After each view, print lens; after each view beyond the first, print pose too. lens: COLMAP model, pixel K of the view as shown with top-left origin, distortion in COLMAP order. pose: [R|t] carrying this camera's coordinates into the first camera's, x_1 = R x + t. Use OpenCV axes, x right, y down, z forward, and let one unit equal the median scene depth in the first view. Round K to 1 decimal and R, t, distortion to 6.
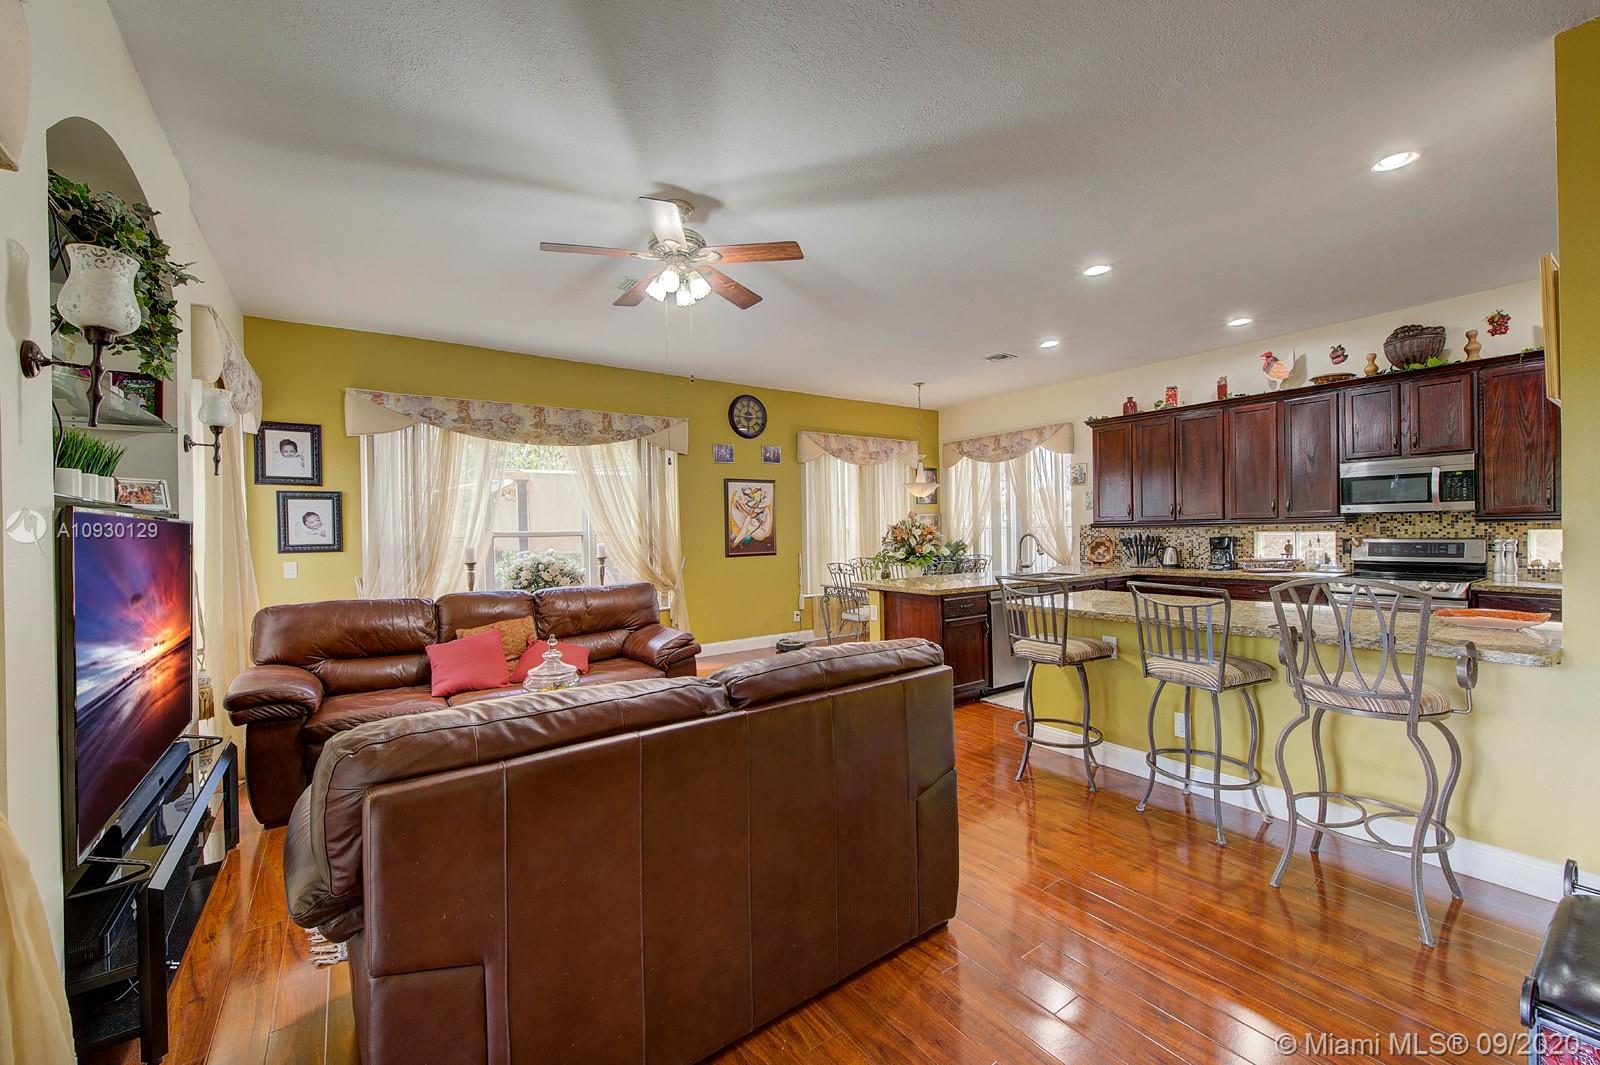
lens RADIAL K [[634.8, 0, 800.0], [0, 634.8, 532.5], [0, 0, 1]] dist [0.002032, -0.000258]
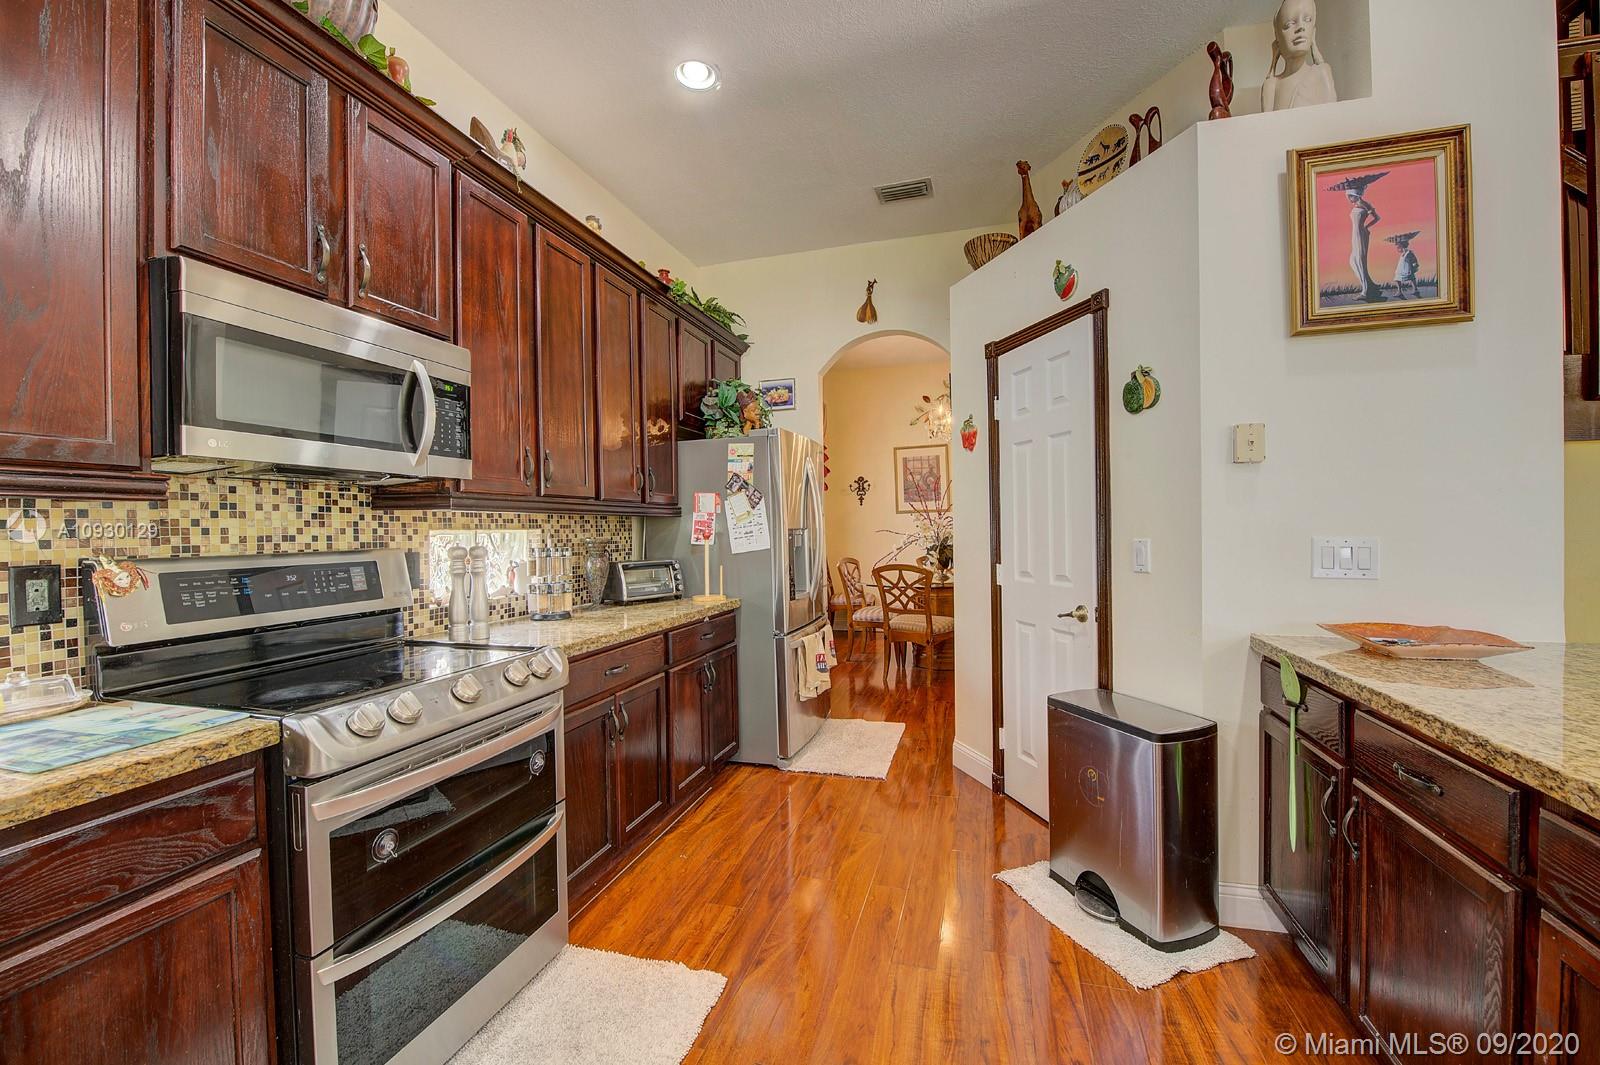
lens RADIAL K [[654.9, 0, 800.0], [0, 654.9, 532.5], [0, 0, 1]] dist [-0.001839, -0.008179]
pose [[-0.612462, 0.021317, 0.790213, 0.434782], [0.030405, 0.999532, -0.003399, 0.005909], [-0.789915, 0.021945, -0.612823, 0.828828]]
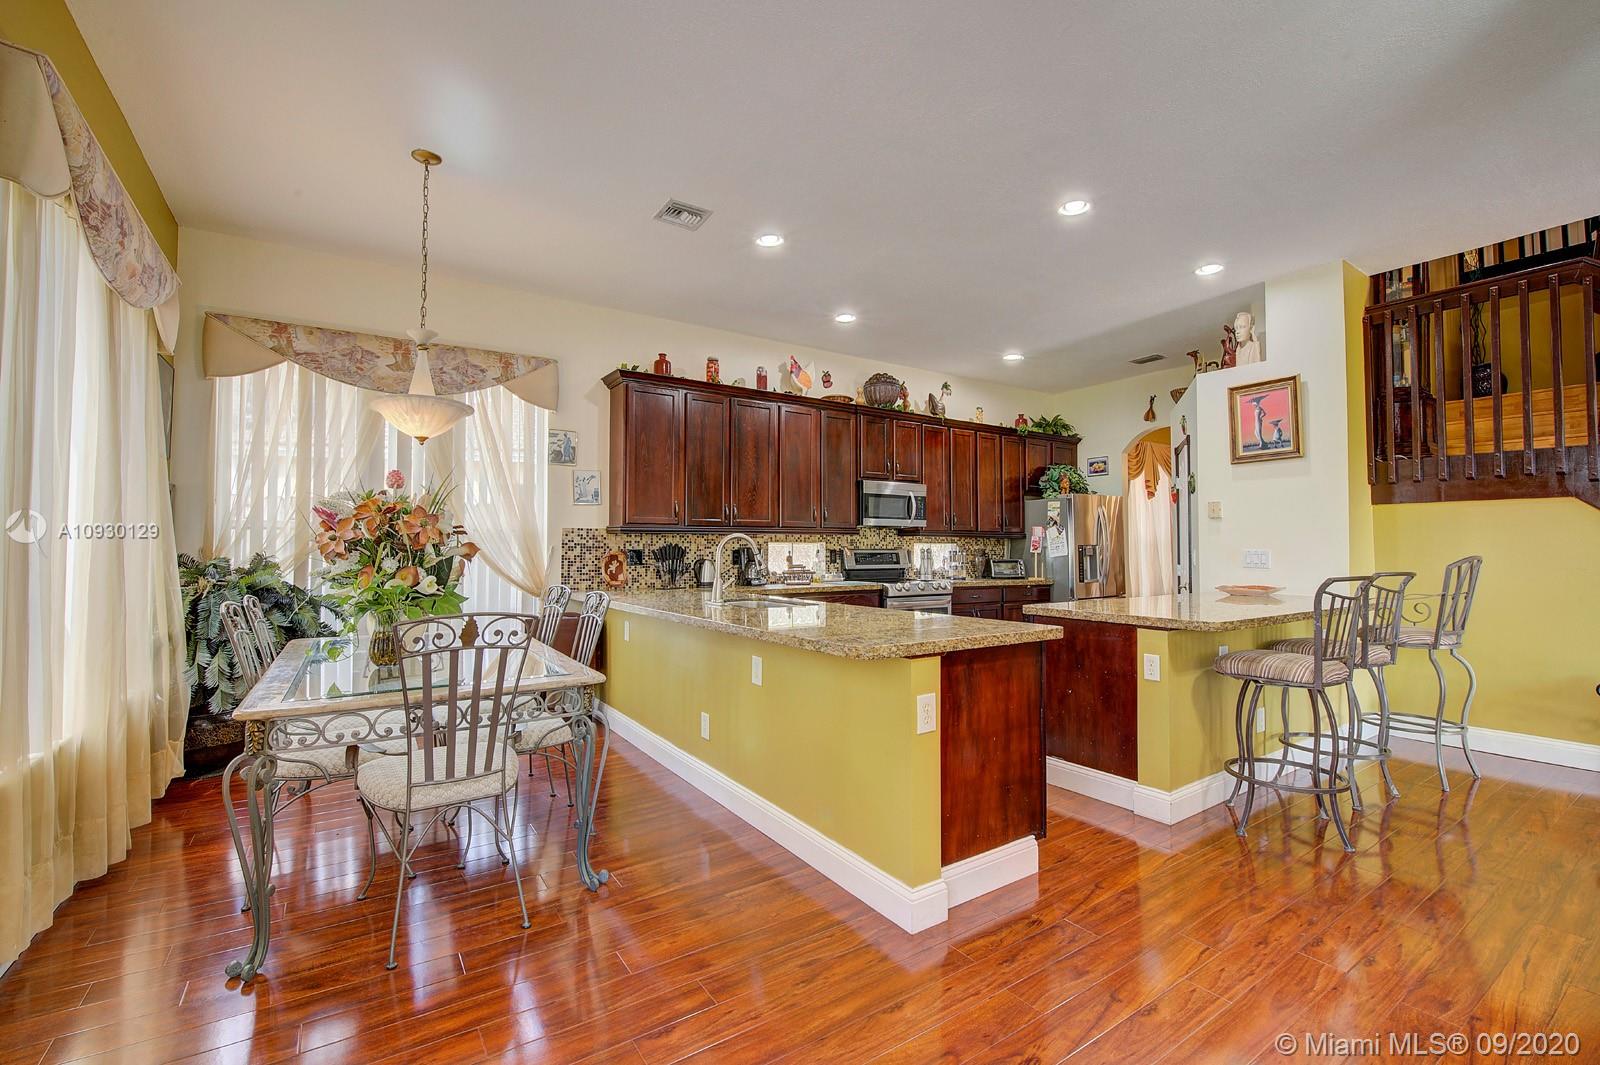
lens RADIAL K [[692.7, 0, 800.9], [0, 692.7, 527.7], [0, 0, 1]] dist [-0.002608, -0.000394]
pose [[0.028788, 0.051023, 0.998282, -0.287259], [0.004330, 0.998681, -0.051168, 0.028963], [-0.999576, 0.005795, 0.028529, 0.921056]]
